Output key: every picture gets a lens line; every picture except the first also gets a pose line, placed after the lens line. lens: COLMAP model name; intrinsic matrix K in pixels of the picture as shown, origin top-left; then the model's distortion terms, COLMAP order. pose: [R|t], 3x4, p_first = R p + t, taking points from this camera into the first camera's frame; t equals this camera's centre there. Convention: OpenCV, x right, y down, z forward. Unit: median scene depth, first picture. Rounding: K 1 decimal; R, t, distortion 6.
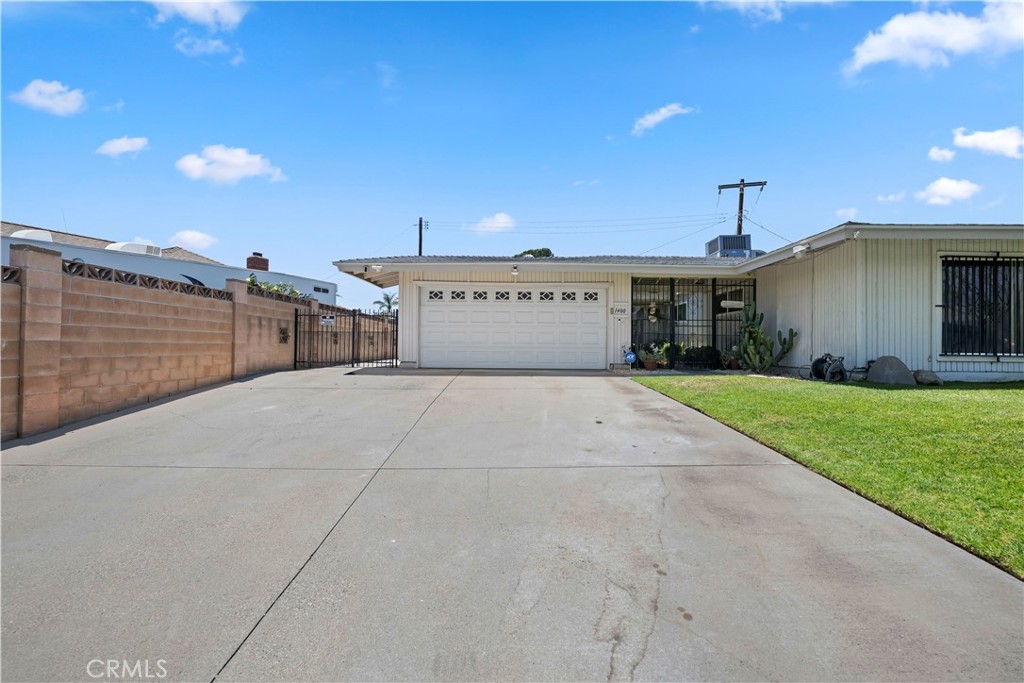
lens RADIAL K [[452.4, 0, 506.4], [0, 452.4, 349.7], [0, 0, 1]] dist [0.002867, -0.000468]
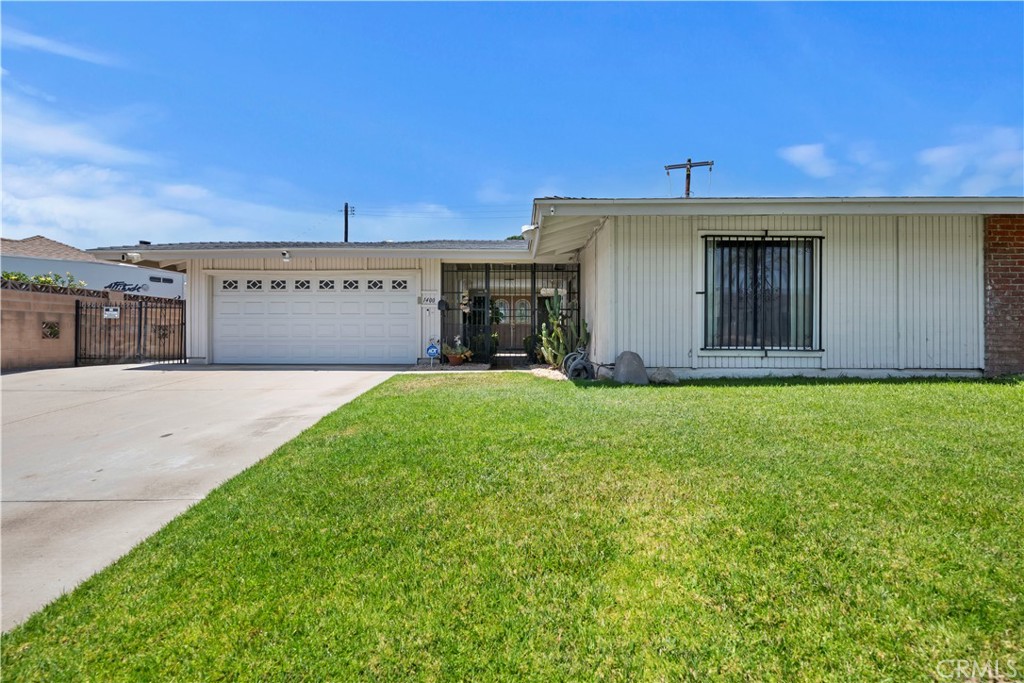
lens RADIAL K [[452.4, 0, 505.6], [0, 452.4, 347.1], [0, 0, 1]] dist [0.002867, -0.000468]
pose [[0.999747, -0.005541, -0.021811, 0.442161], [0.006010, 0.999752, 0.021466, -0.009628], [0.021686, -0.021591, 0.999532, 0.085255]]
